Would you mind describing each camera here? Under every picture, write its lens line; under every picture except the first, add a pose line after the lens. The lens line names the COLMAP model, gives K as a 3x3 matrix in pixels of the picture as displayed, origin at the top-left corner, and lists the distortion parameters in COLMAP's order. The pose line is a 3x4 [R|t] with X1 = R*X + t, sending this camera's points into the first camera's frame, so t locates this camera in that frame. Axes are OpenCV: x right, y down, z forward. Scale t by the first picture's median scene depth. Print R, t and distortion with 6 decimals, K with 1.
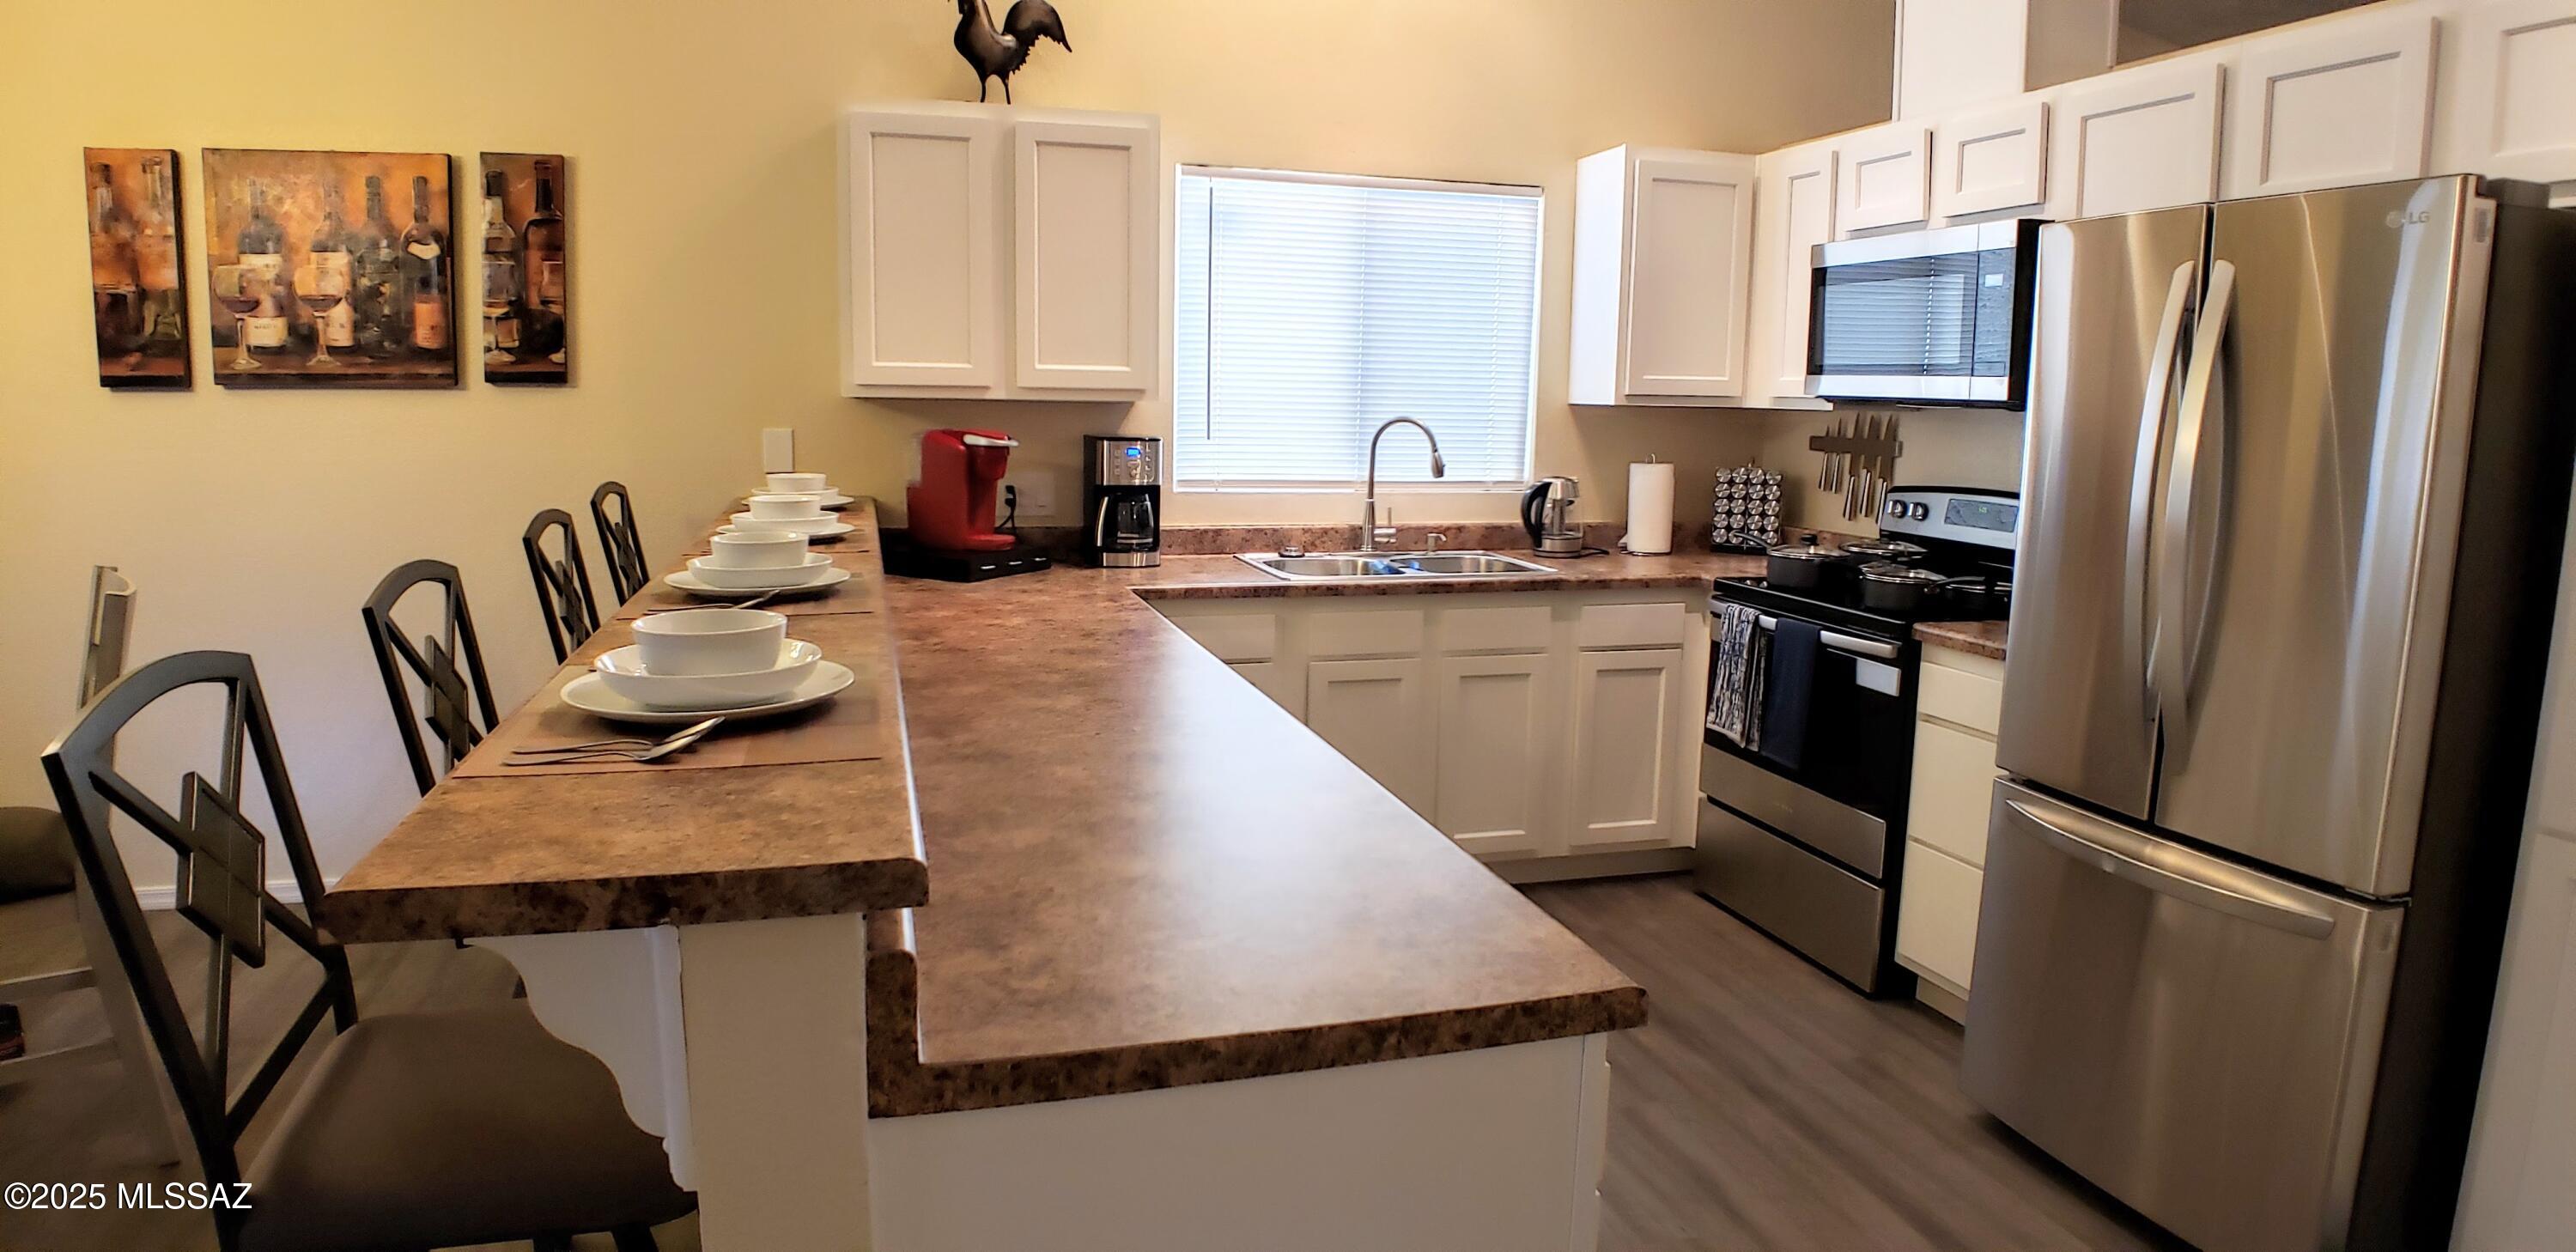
lens RADIAL K [[1387.6, 0, 1288.0], [0, 1387.6, 626.0], [0, 0, 1]] dist [-0.083774, 0.002455]
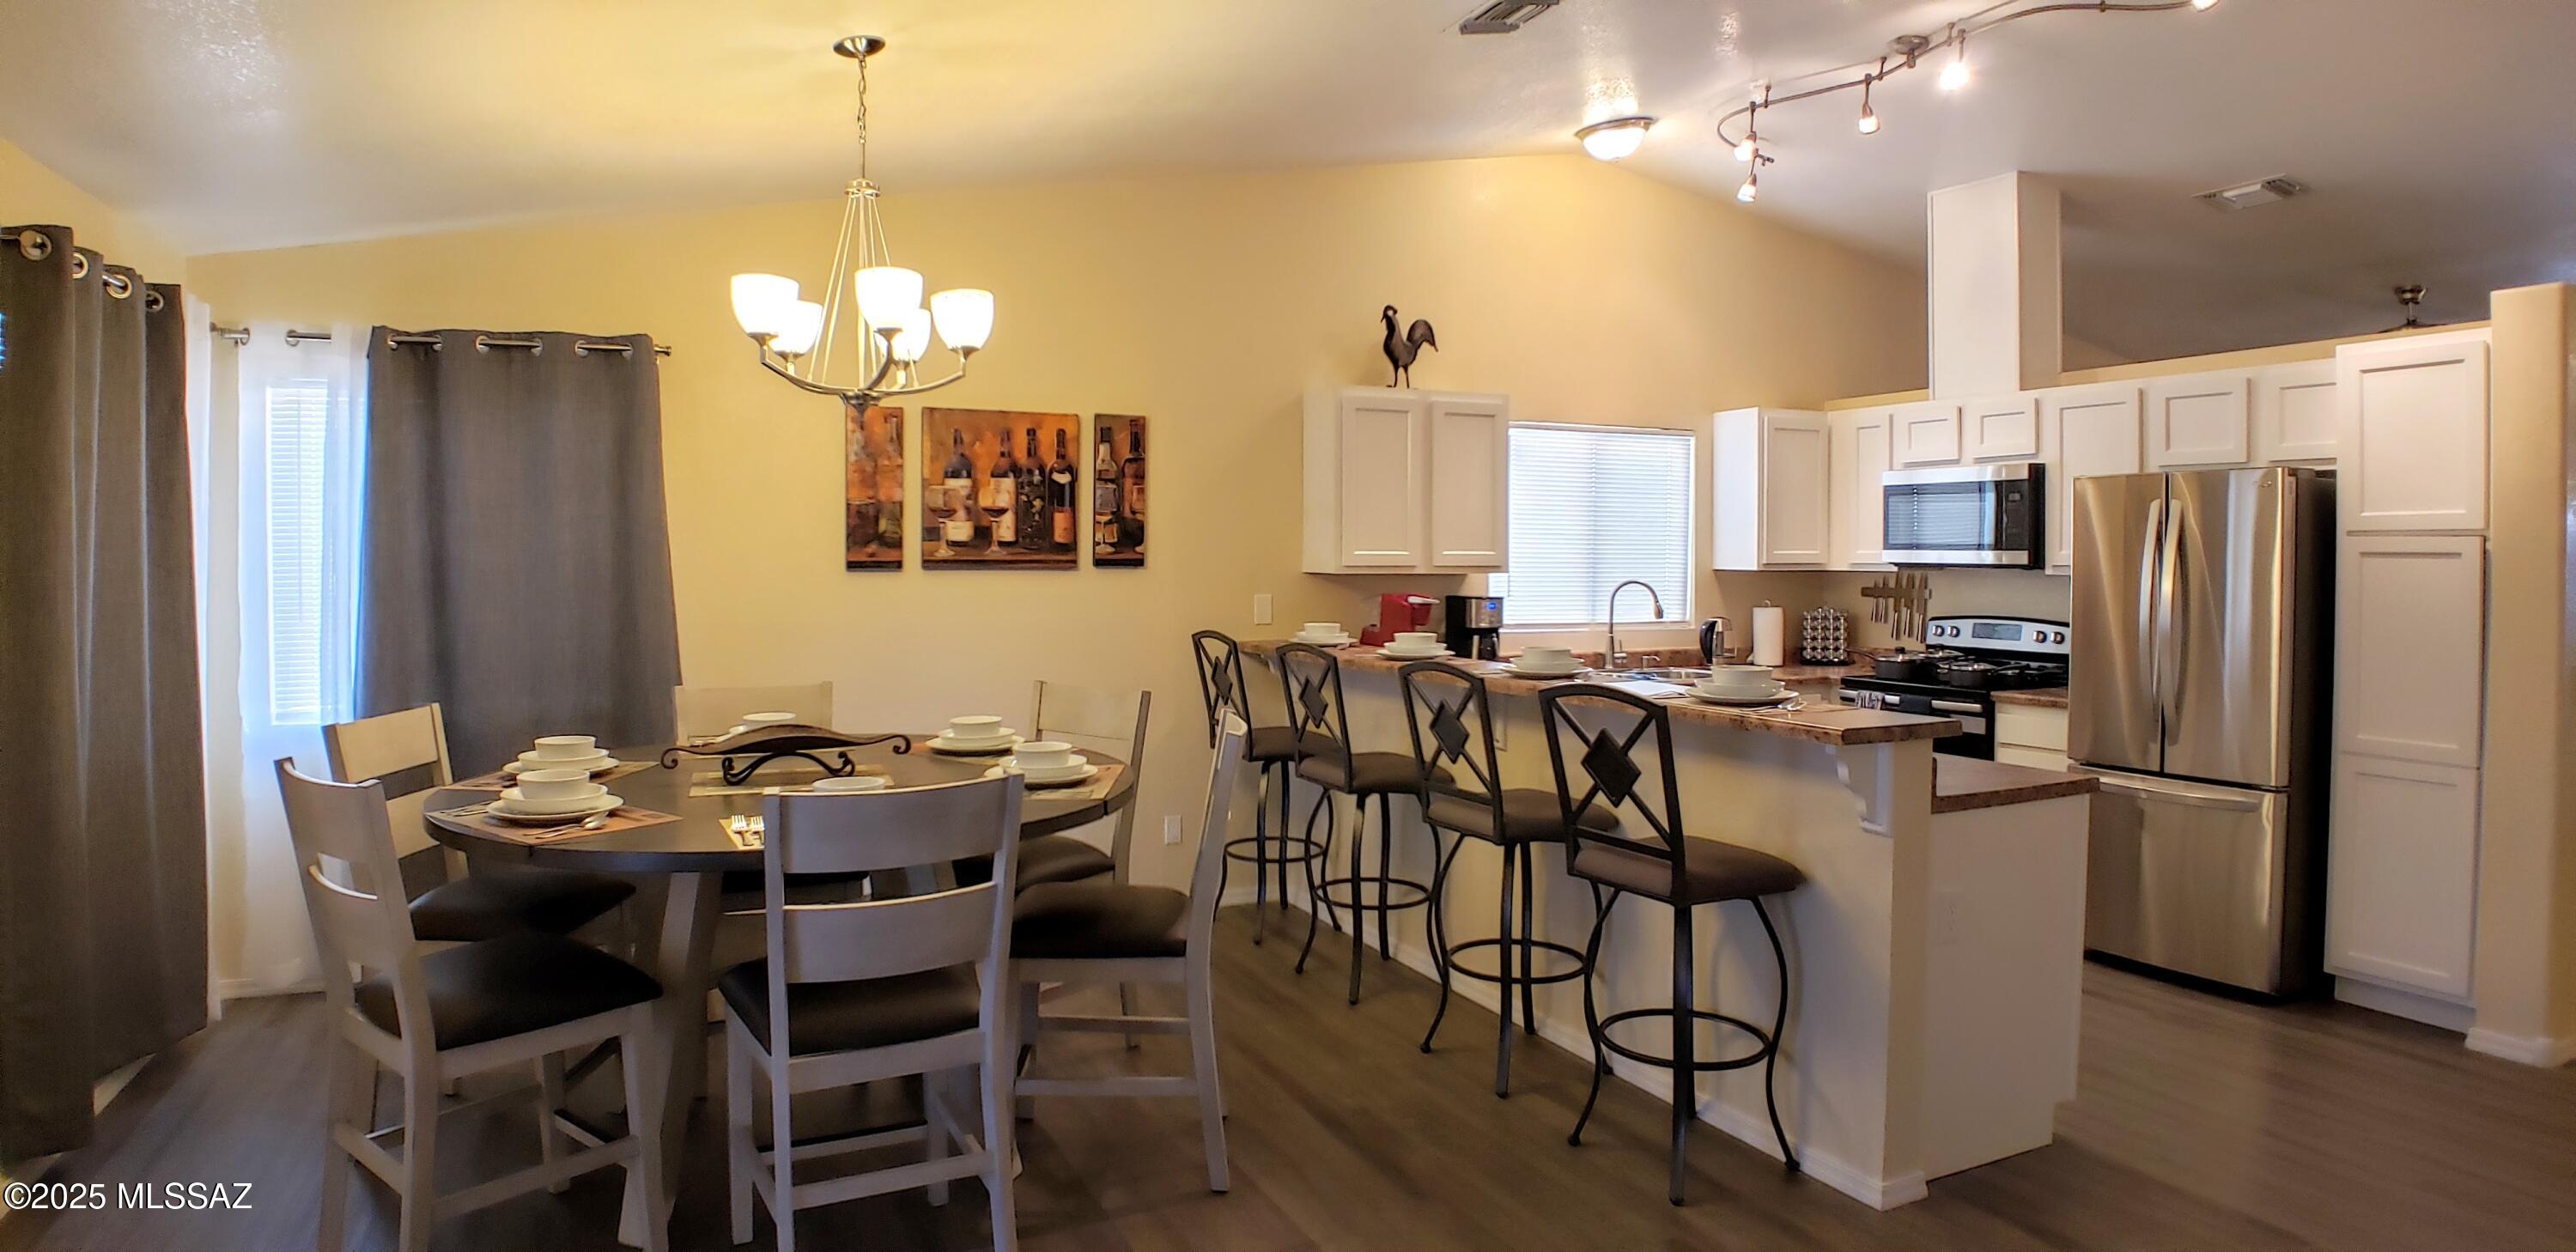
lens RADIAL K [[1387.6, 0, 1288.0], [0, 1387.6, 626.0], [0, 0, 1]] dist [-0.083774, 0.002455]
pose [[0.988894, -0.022700, 0.146882, -0.607655], [0.039250, 0.993069, -0.110781, 0.063101], [-0.143349, 0.115316, 0.982931, -0.526853]]
